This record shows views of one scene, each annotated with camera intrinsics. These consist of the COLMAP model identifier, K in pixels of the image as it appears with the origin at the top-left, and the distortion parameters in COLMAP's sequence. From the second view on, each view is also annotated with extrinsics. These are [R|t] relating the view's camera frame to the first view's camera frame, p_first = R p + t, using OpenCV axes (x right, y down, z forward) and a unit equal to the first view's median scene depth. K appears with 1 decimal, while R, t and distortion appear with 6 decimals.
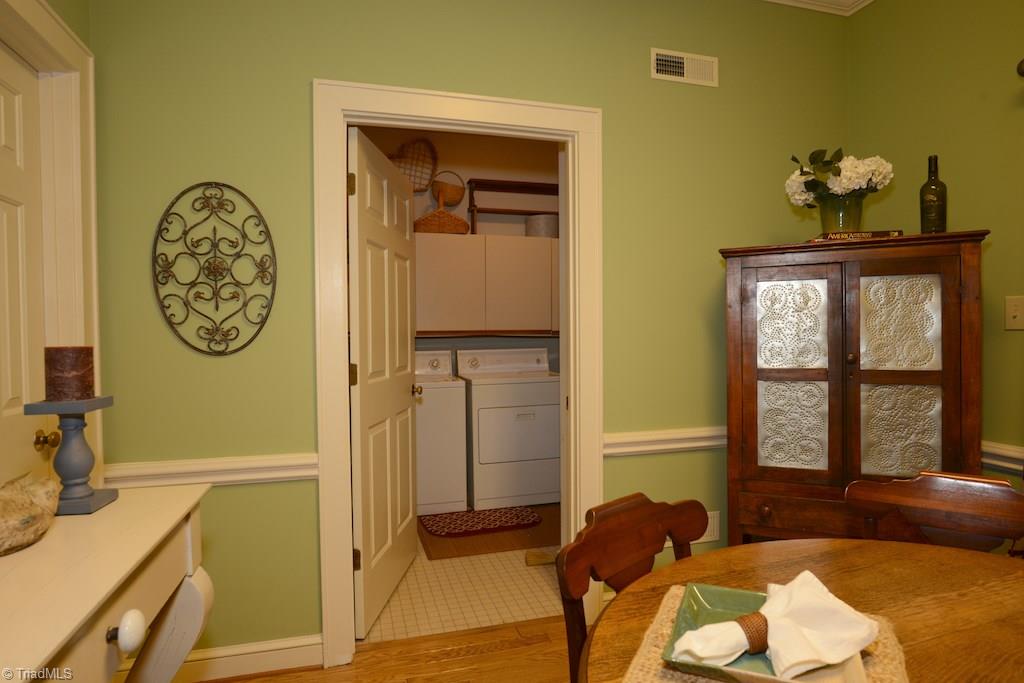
lens RADIAL K [[585.2, 0, 513.2], [0, 585.2, 345.6], [0, 0, 1]] dist [-0.038692, 0.013986]
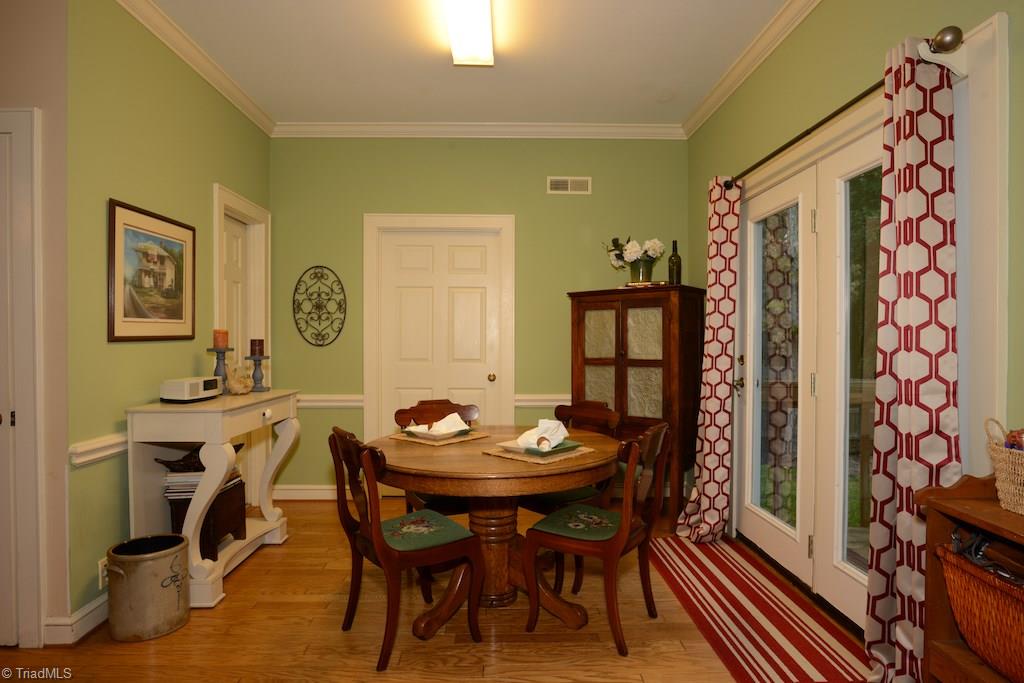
lens RADIAL K [[585.2, 0, 512.5], [0, 585.2, 343.4], [0, 0, 1]] dist [-0.038692, 0.013986]
pose [[0.967513, 0.013190, -0.252477, 0.717570], [-0.017068, 0.999767, -0.013178, 0.022122], [0.252244, 0.017059, 0.967513, -0.895179]]
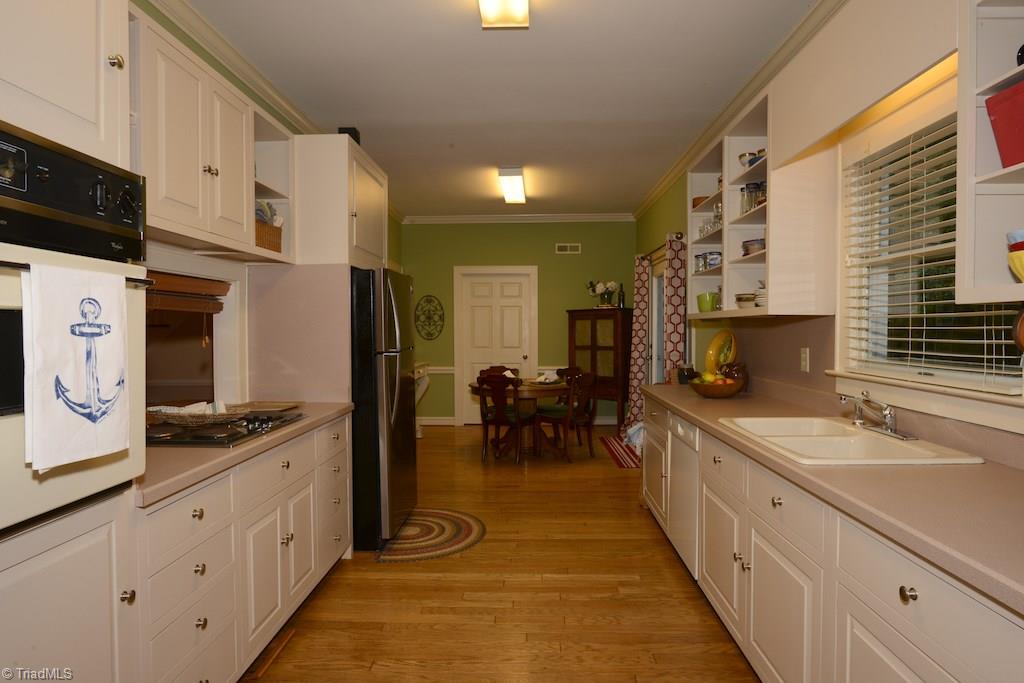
lens RADIAL K [[585.2, 0, 513.7], [0, 585.2, 341.7], [0, 0, 1]] dist [-0.038692, 0.013986]
pose [[0.952906, 0.011941, -0.303029, 1.195652], [-0.012497, 0.999922, 0.000103, 0.020357], [0.303007, 0.003689, 0.952981, -2.524334]]
